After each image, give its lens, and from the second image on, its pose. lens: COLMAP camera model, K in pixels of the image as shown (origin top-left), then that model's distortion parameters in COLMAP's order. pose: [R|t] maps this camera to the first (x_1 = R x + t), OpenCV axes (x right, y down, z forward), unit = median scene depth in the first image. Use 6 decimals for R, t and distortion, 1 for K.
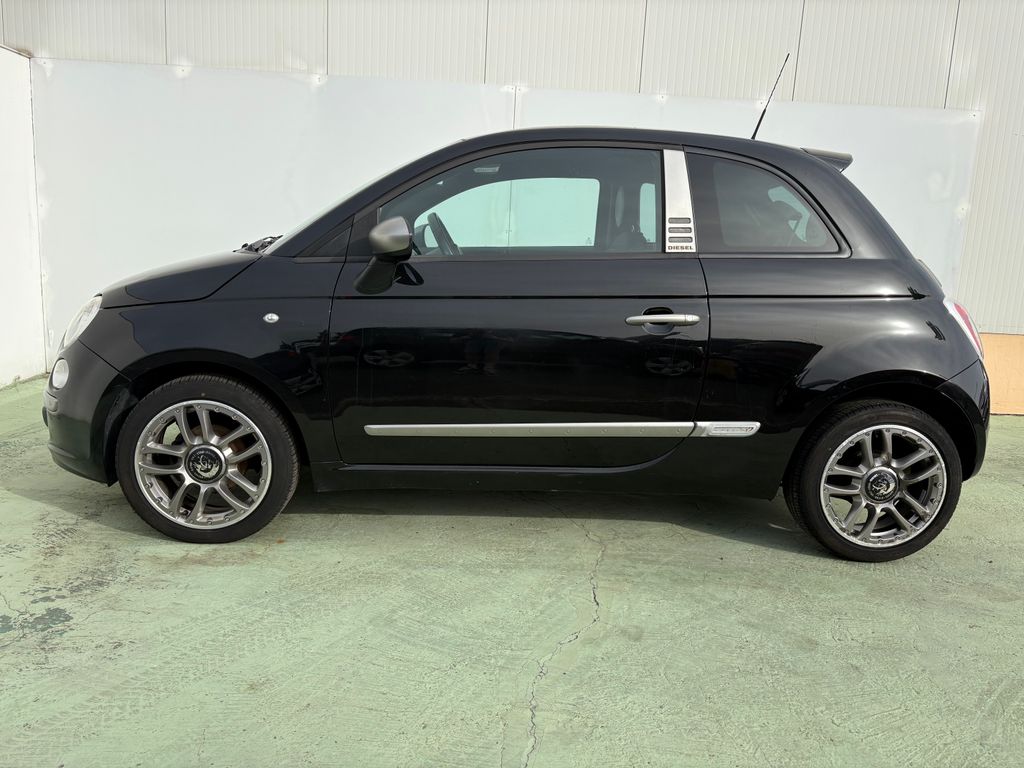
lens RADIAL K [[788.6, 0, 511.3], [0, 788.6, 384.7], [0, 0, 1]] dist [0.006792, -0.024855]
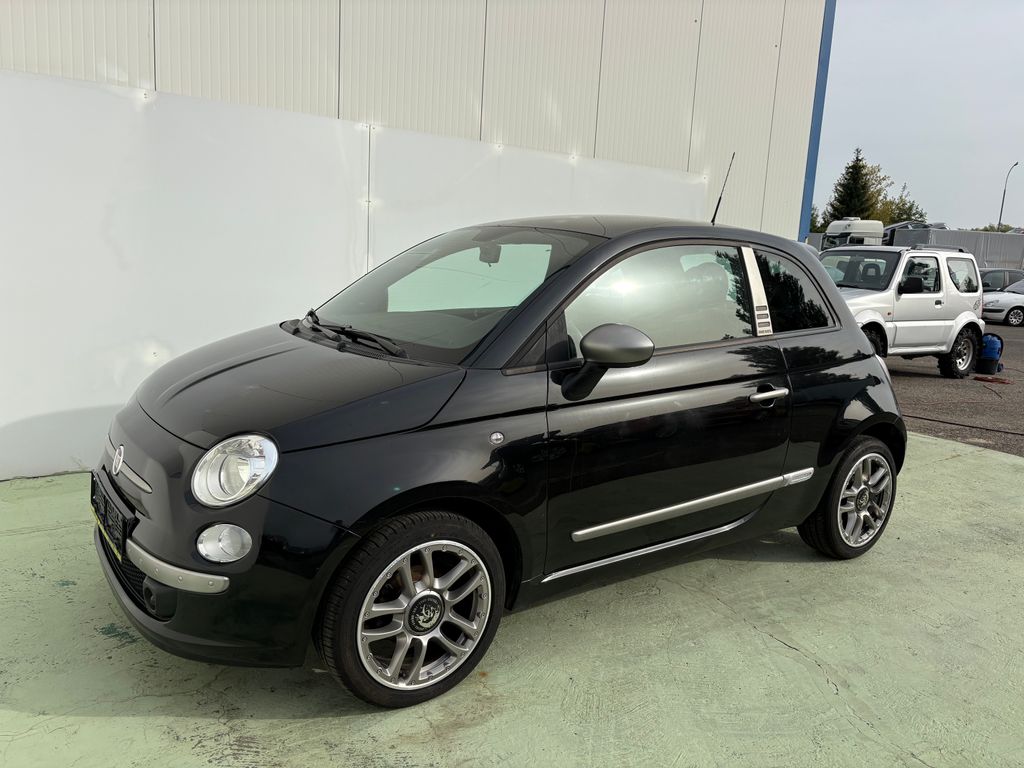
lens RADIAL K [[788.6, 0, 510.1], [0, 788.6, 383.7], [0, 0, 1]] dist [0.006792, -0.024855]
pose [[0.830902, -0.093961, 0.548429, -0.757325], [0.083881, 0.995527, 0.043476, -0.178742], [-0.550061, 0.009878, 0.835066, 0.222374]]
